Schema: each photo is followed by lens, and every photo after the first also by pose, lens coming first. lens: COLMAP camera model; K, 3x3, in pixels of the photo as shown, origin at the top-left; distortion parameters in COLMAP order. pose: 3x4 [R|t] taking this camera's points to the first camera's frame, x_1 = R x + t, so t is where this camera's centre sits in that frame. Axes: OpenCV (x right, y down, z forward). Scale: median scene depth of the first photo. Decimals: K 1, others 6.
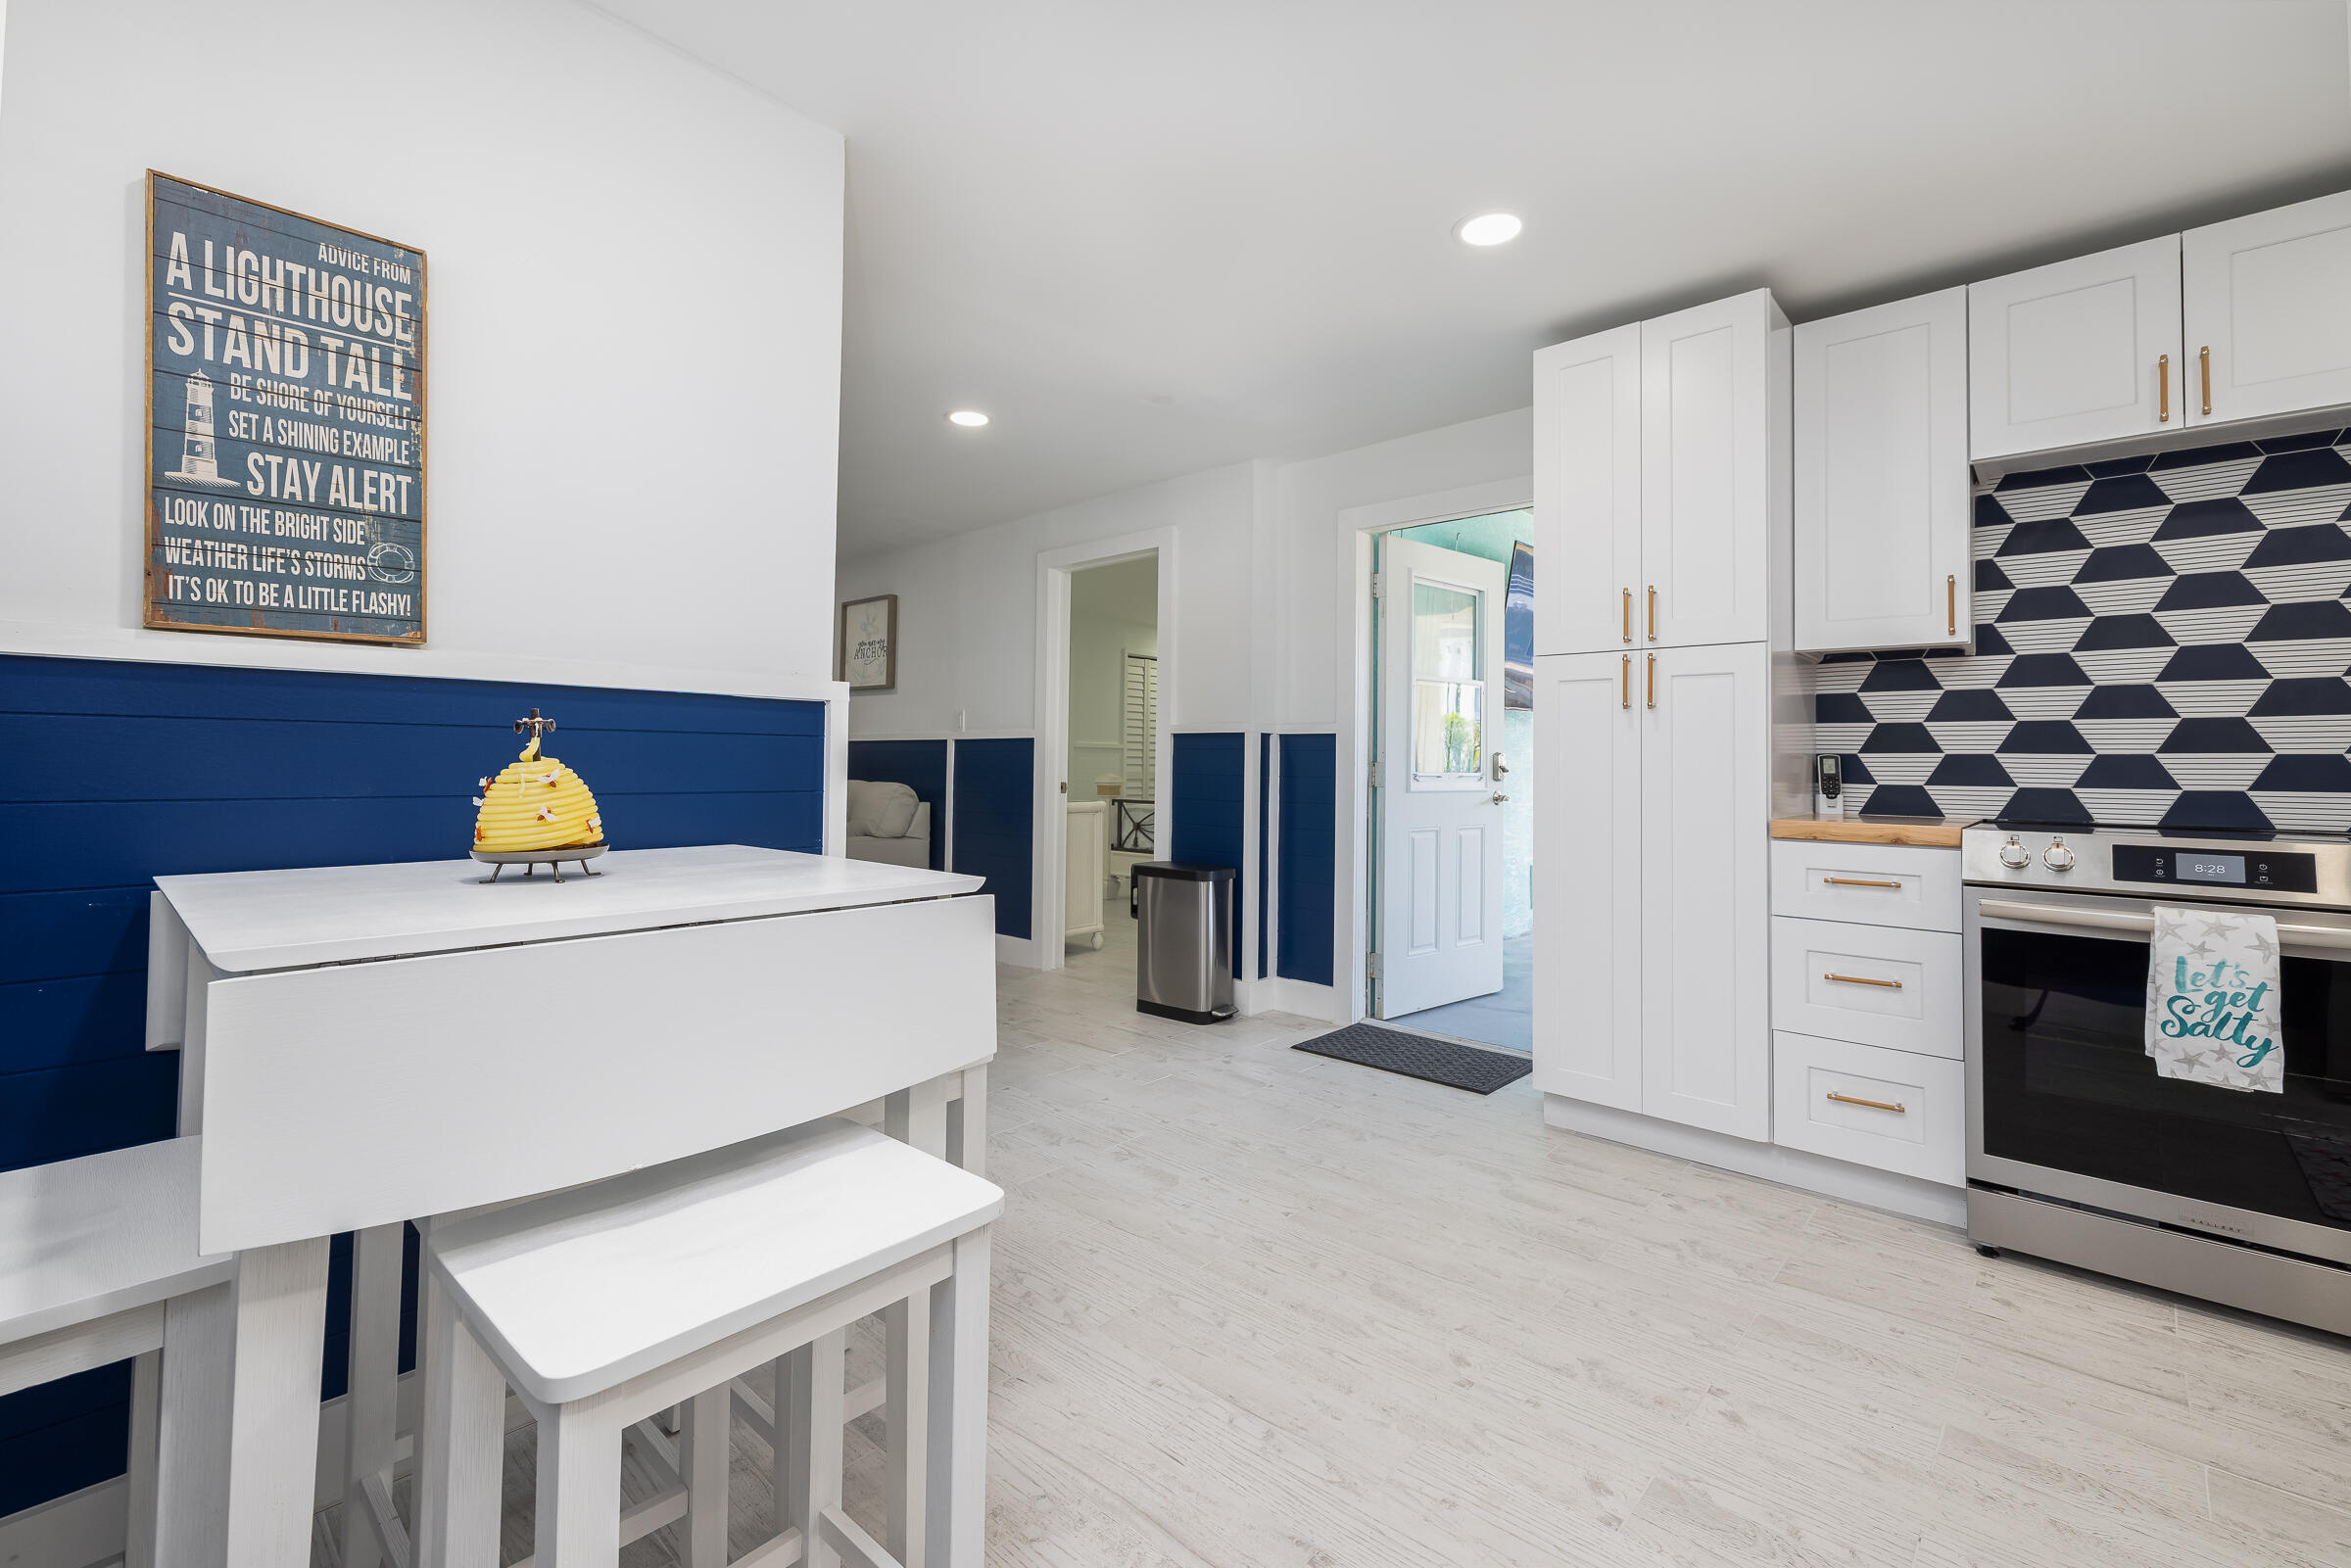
lens RADIAL K [[1023.9, 0, 1185.5], [0, 1023.9, 733.6], [0, 0, 1]] dist [-0.023666, -0.000110]
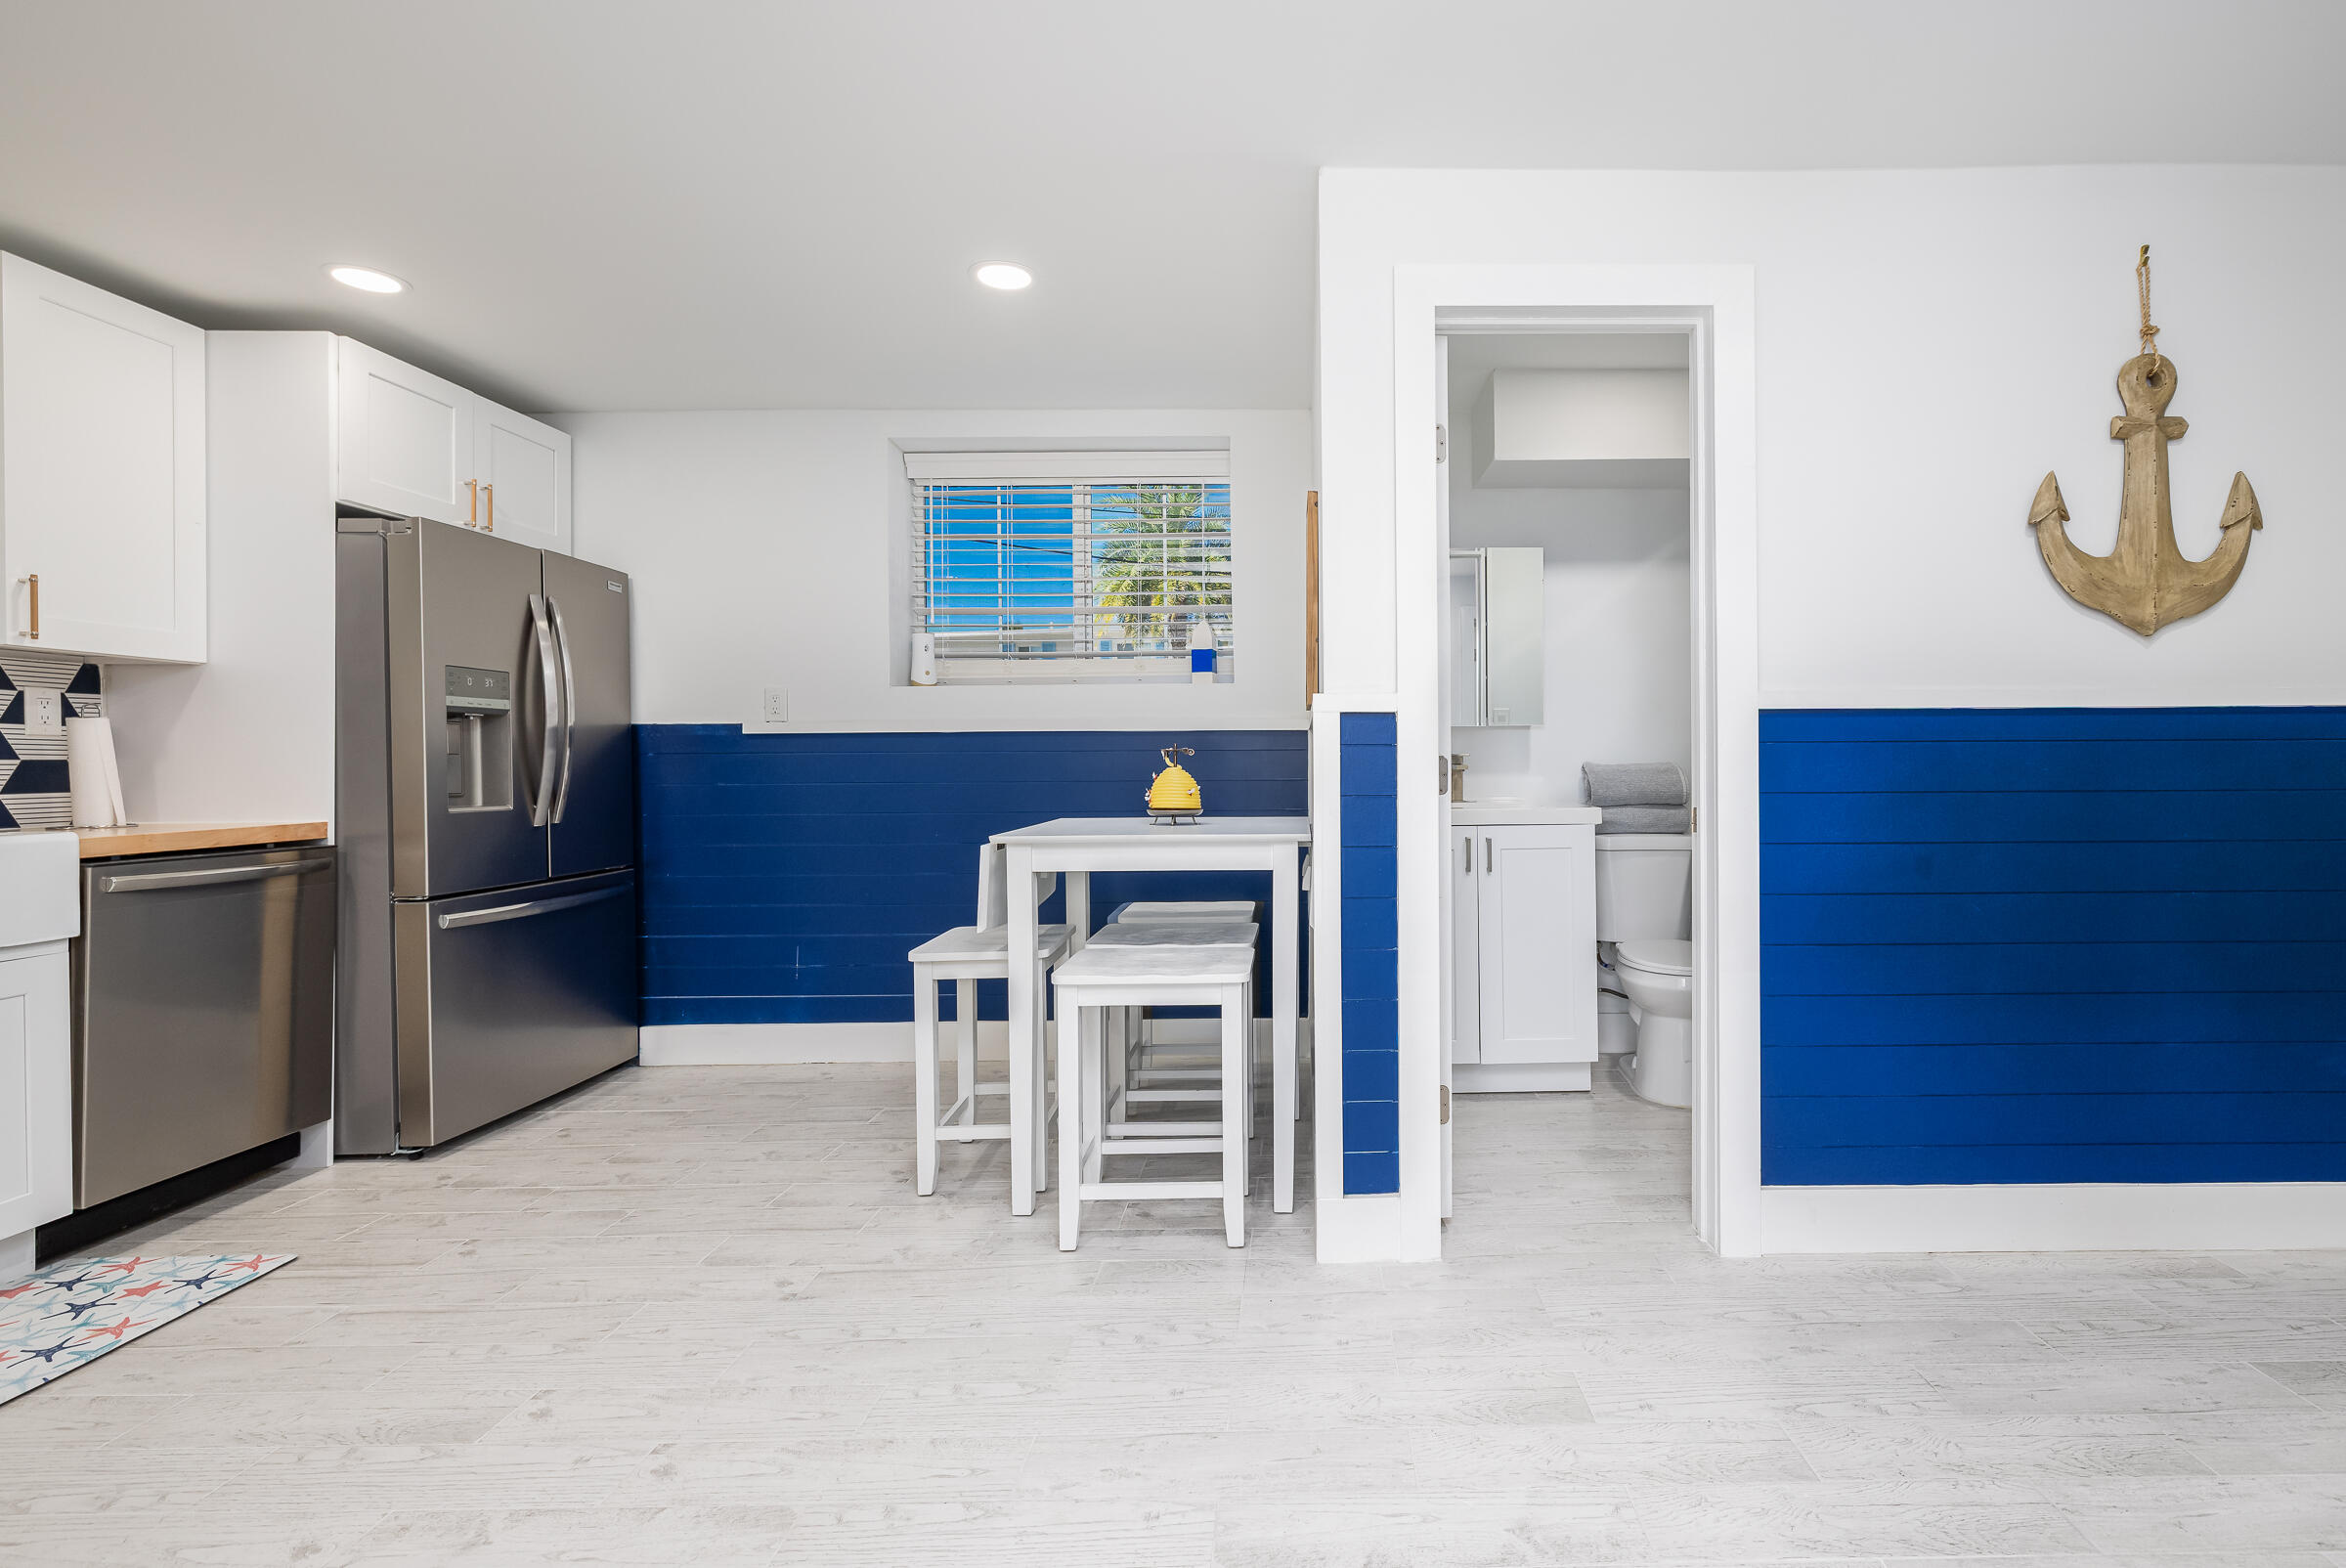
lens RADIAL K [[825.2, 0, 1173.0], [0, 825.2, 784.0], [0, 0, 1]] dist [-0.017424, -0.000082]
pose [[-0.747062, 0.008858, -0.664696, 0.459225], [0.013960, 0.999900, -0.002365, 0.055275], [0.664608, -0.011046, -0.747110, 2.072490]]
